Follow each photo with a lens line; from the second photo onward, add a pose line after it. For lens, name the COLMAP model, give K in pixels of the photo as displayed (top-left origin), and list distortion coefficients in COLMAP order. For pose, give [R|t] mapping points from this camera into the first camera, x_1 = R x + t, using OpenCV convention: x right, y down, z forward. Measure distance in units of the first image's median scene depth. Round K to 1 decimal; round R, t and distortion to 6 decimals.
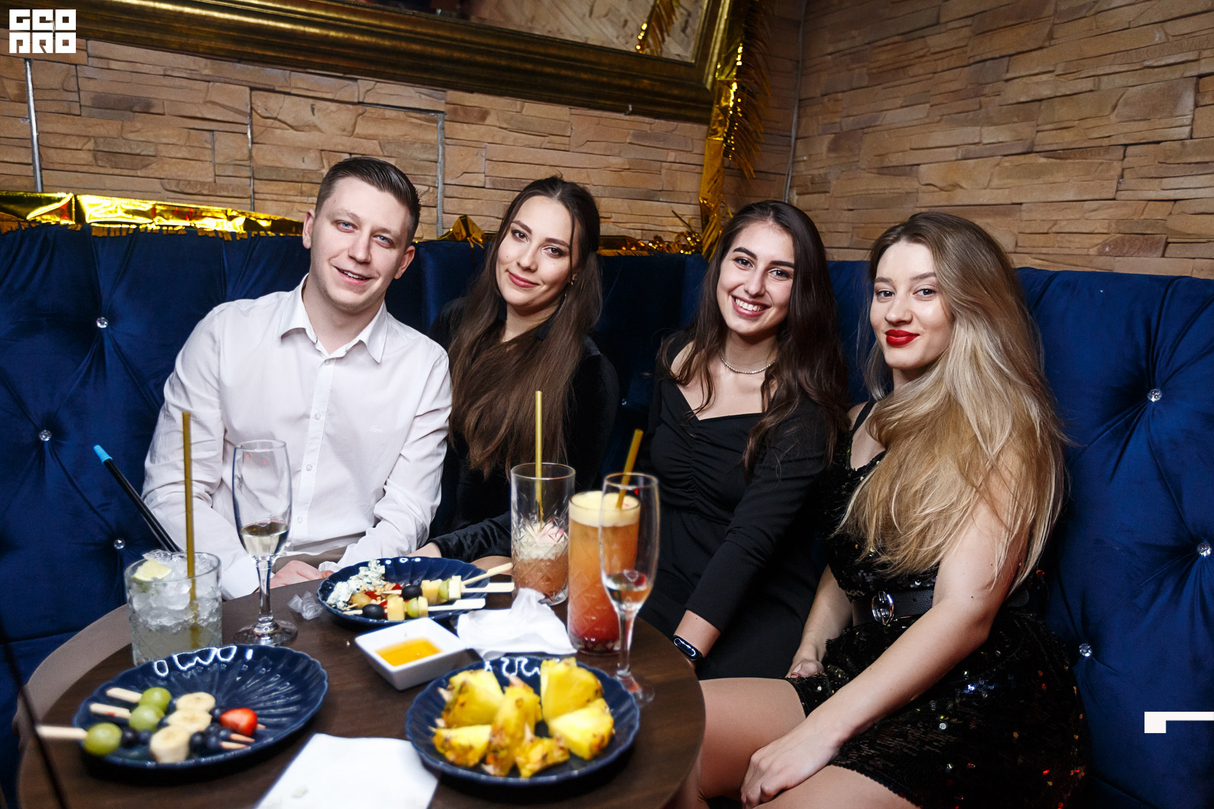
lens RADIAL K [[814.0, 0, 607.0], [0, 814.0, 404.5], [0, 0, 1]] dist [0.010617, -0.005693]
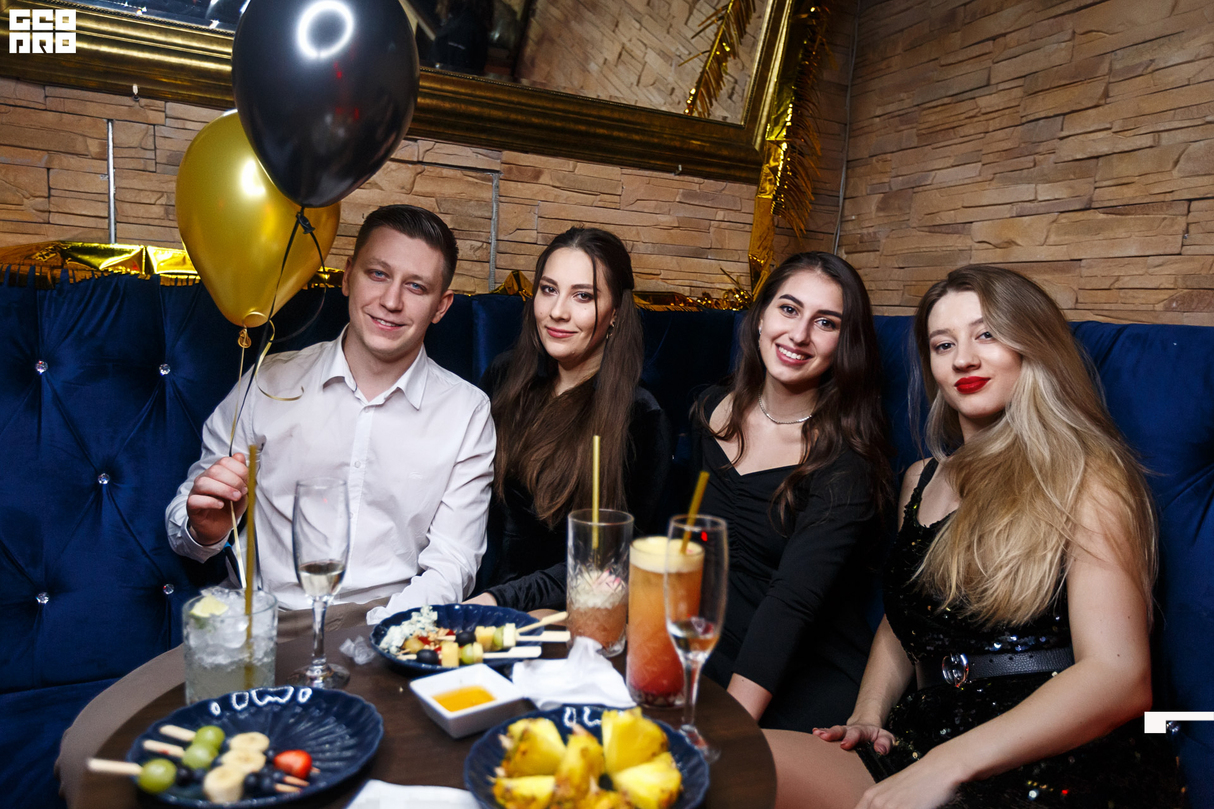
lens RADIAL K [[814.0, 0, 607.0], [0, 814.0, 404.5], [0, 0, 1]] dist [0.010617, -0.005693]
pose [[0.998958, 0.011511, -0.044172, -0.017633], [-0.014991, 0.996741, -0.079267, 0.014818], [0.043115, 0.079847, 0.995874, 0.009219]]
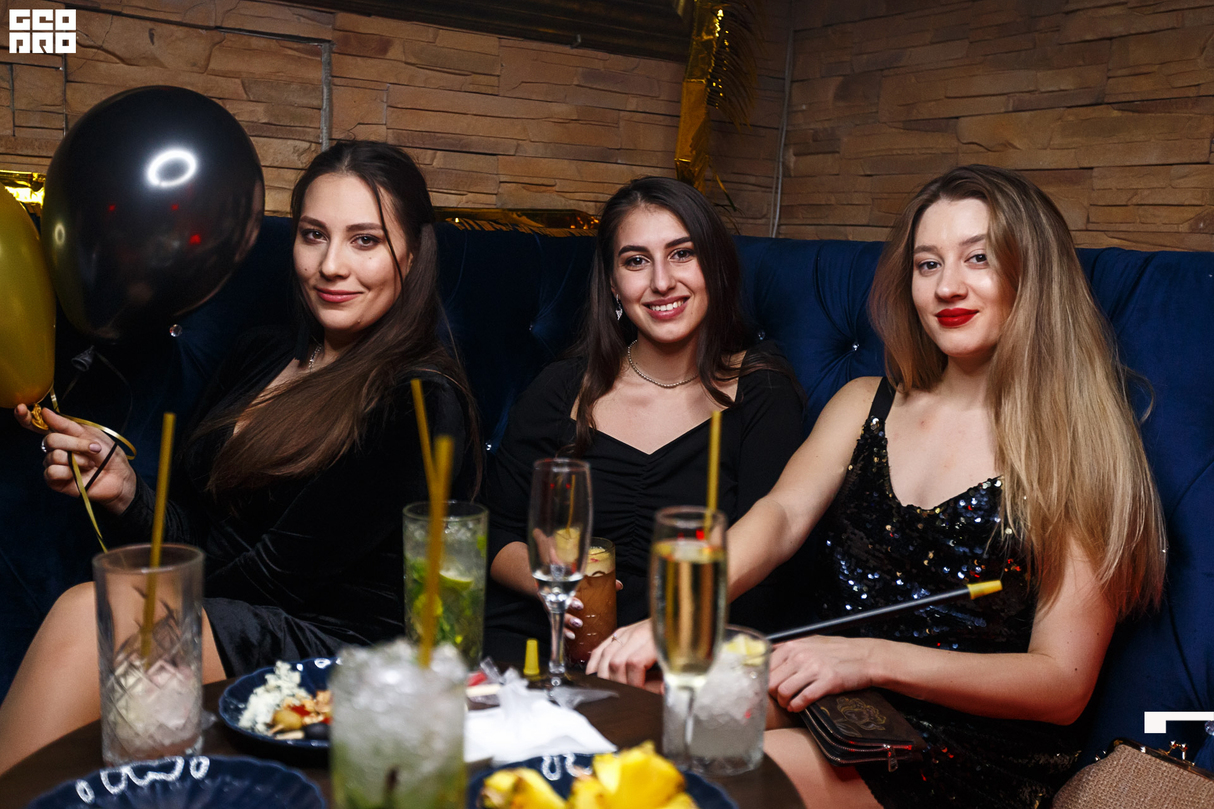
lens RADIAL K [[1164.5, 0, 607.0], [0, 1164.5, 404.5], [0, 0, 1]] dist [0.000675, 0.007731]
pose [[0.993232, -0.021094, 0.114212, -0.090622], [0.025620, 0.998938, -0.038307, 0.012436], [-0.113283, 0.040974, 0.992718, -0.051999]]
